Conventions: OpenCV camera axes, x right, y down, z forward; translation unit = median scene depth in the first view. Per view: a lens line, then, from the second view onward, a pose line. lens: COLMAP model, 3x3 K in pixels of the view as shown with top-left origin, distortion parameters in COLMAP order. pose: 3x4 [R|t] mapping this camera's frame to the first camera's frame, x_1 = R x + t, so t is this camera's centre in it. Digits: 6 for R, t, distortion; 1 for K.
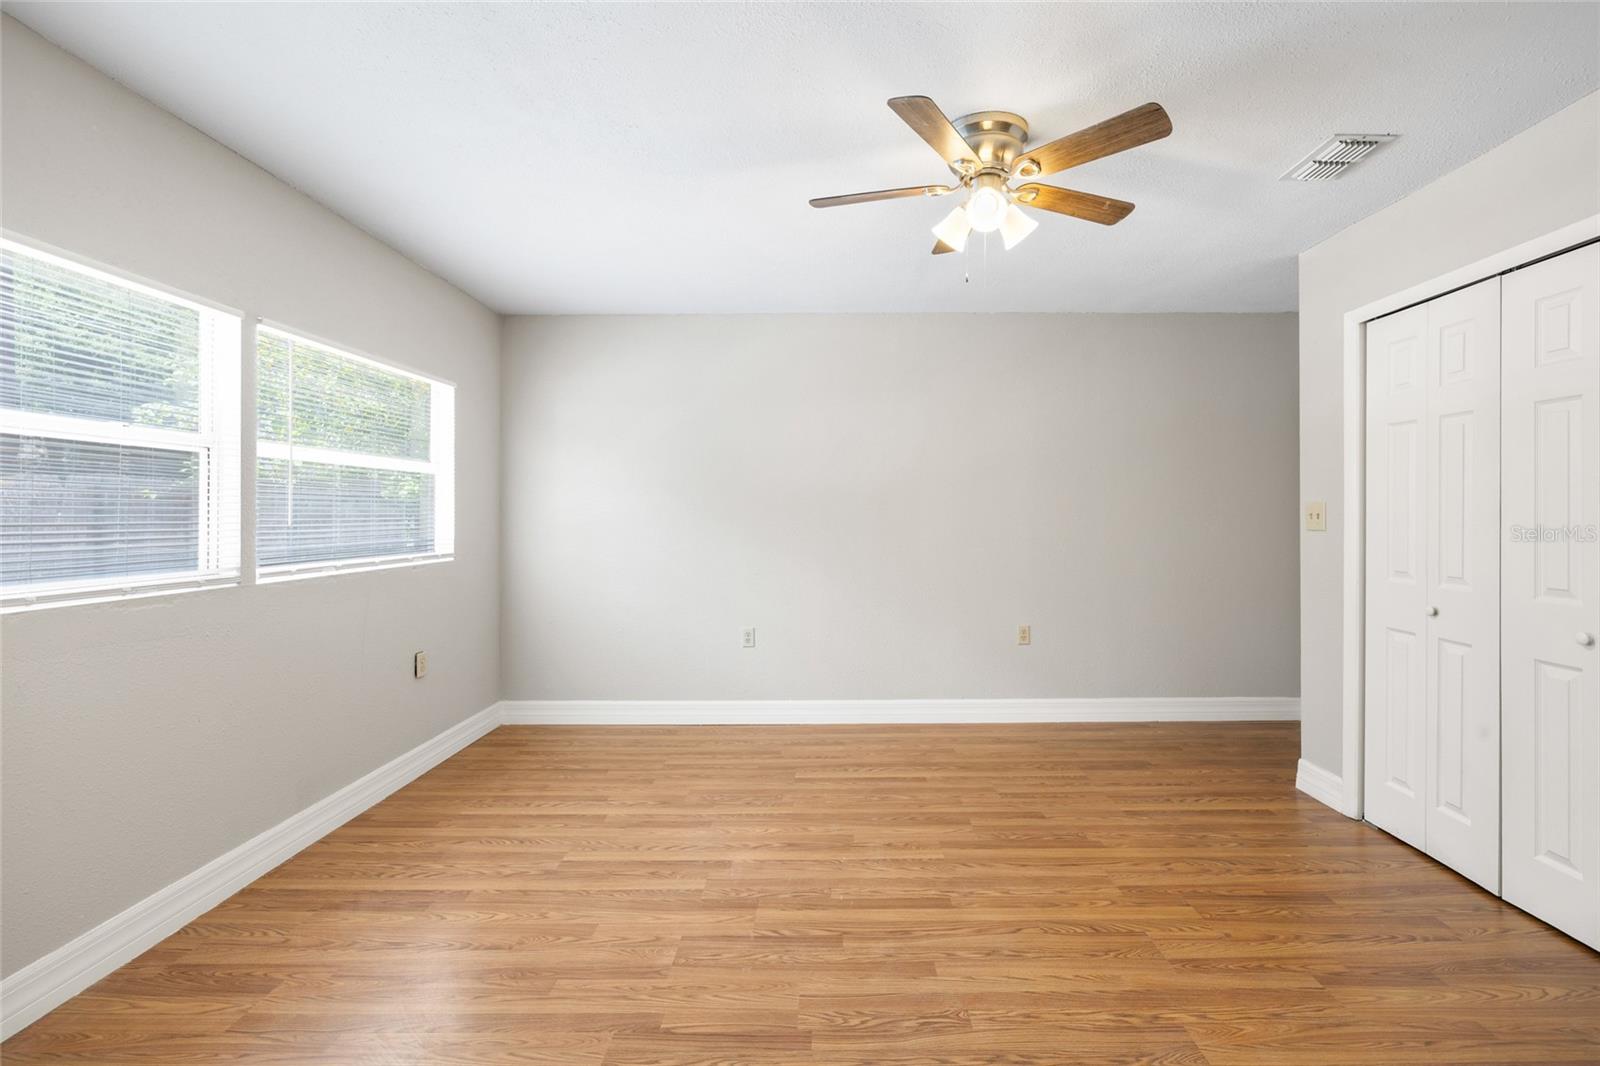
lens RADIAL K [[707.1, 0, 815.8], [0, 707.1, 521.0], [0, 0, 1]] dist [-0.007085, 0.001878]
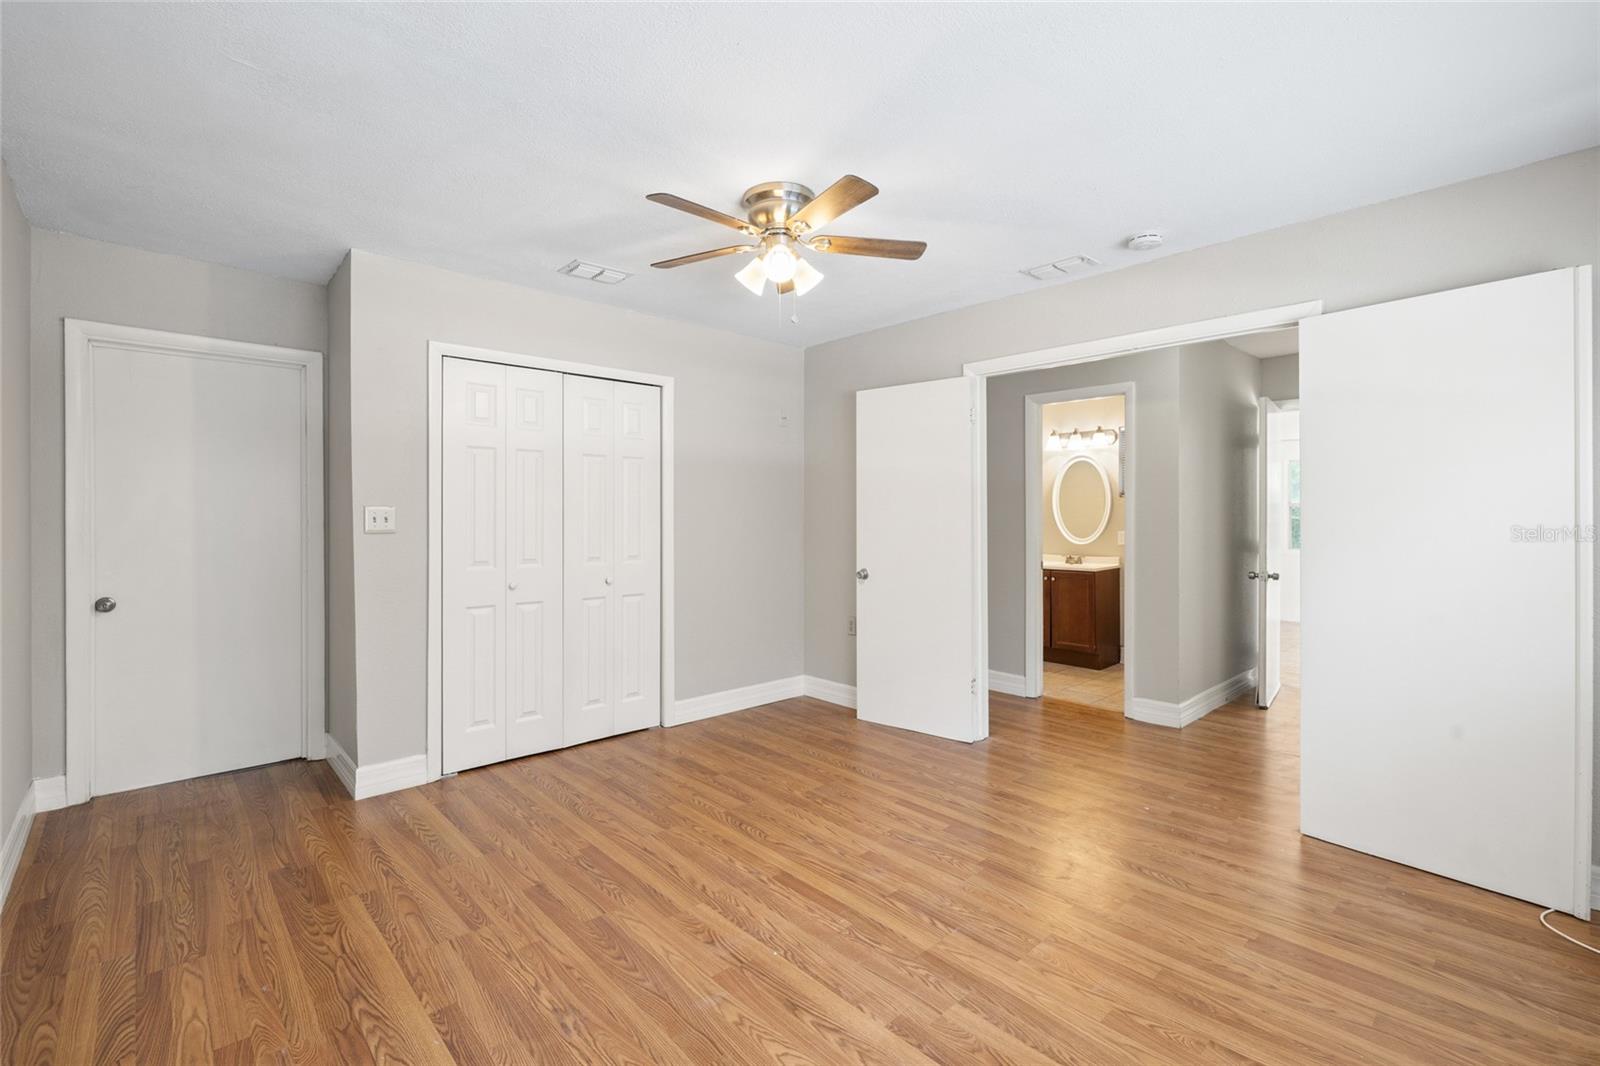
lens RADIAL K [[707.1, 0, 812.5], [0, 707.1, 519.7], [0, 0, 1]] dist [-0.007085, 0.001878]
pose [[-0.694503, -0.004406, 0.719477, -0.634817], [0.005601, 0.999918, 0.011529, -0.020228], [-0.719468, 0.012037, -0.694421, 1.729885]]
